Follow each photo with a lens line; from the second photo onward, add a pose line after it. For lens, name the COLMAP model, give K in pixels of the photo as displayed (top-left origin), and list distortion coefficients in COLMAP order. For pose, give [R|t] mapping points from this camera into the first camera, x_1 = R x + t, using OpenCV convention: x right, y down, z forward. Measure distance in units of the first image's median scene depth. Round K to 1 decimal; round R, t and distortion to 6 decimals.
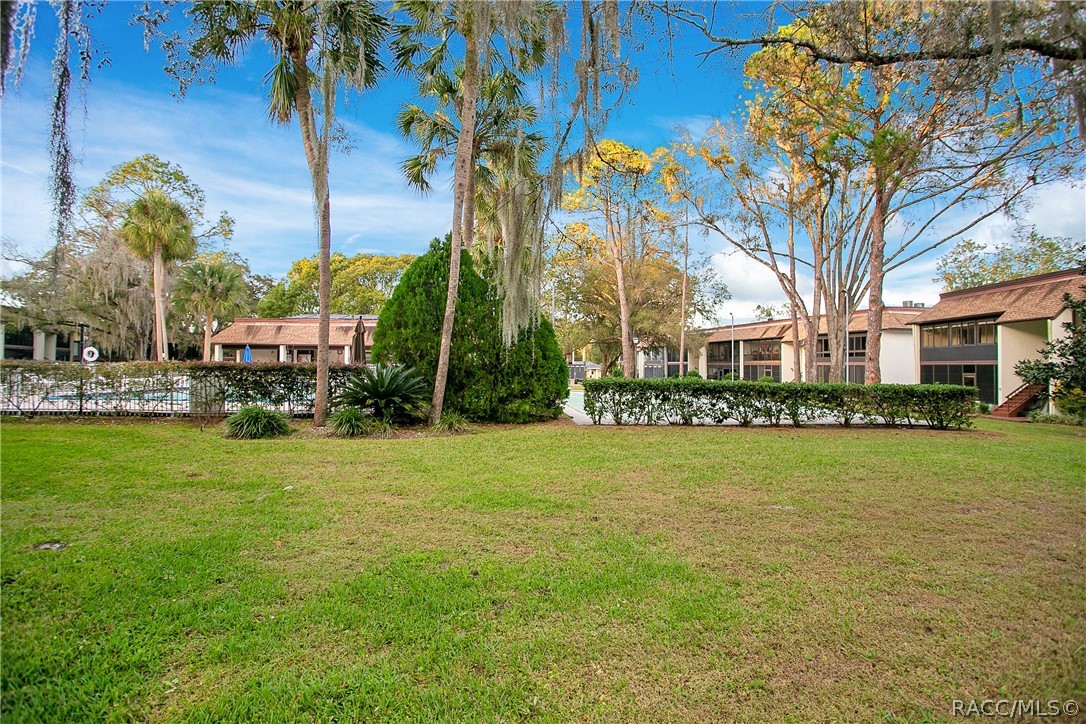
lens RADIAL K [[551.4, 0, 541.5], [0, 551.4, 364.1], [0, 0, 1]] dist [-0.000259, 0.000140]
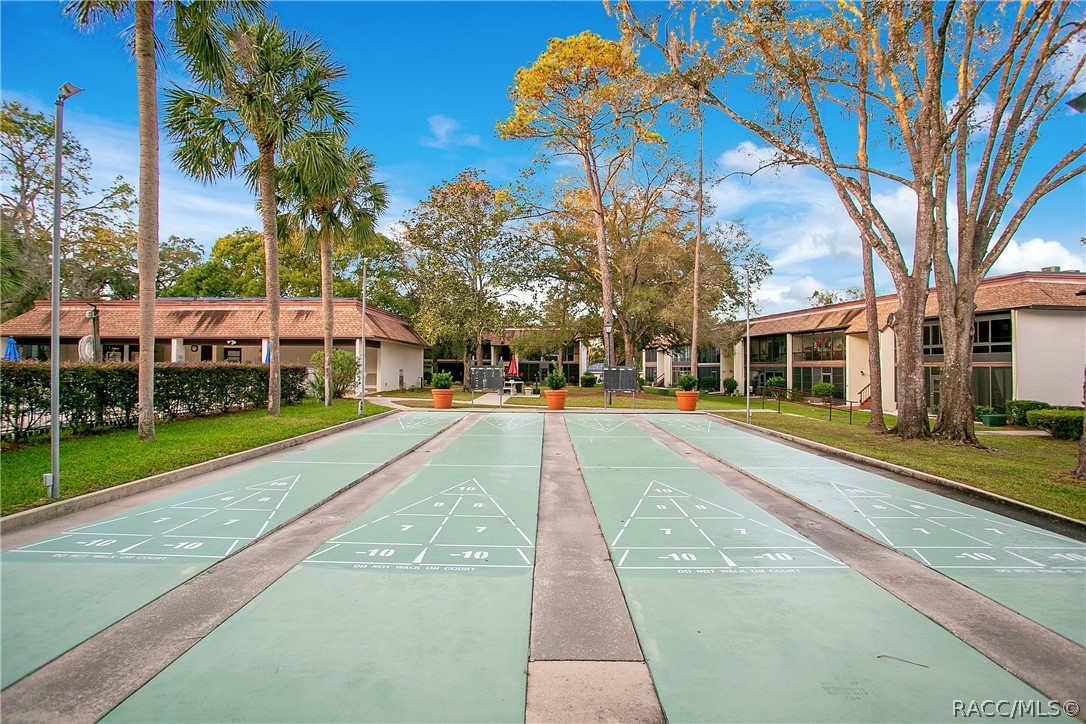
lens RADIAL K [[551.4, 0, 544.2], [0, 551.4, 362.6], [0, 0, 1]] dist [-0.000259, 0.000140]
pose [[0.995902, -0.001048, -0.090434, 0.114499], [0.000435, 0.999977, -0.006794, 0.000812], [0.090439, 0.006727, 0.995879, 0.263447]]
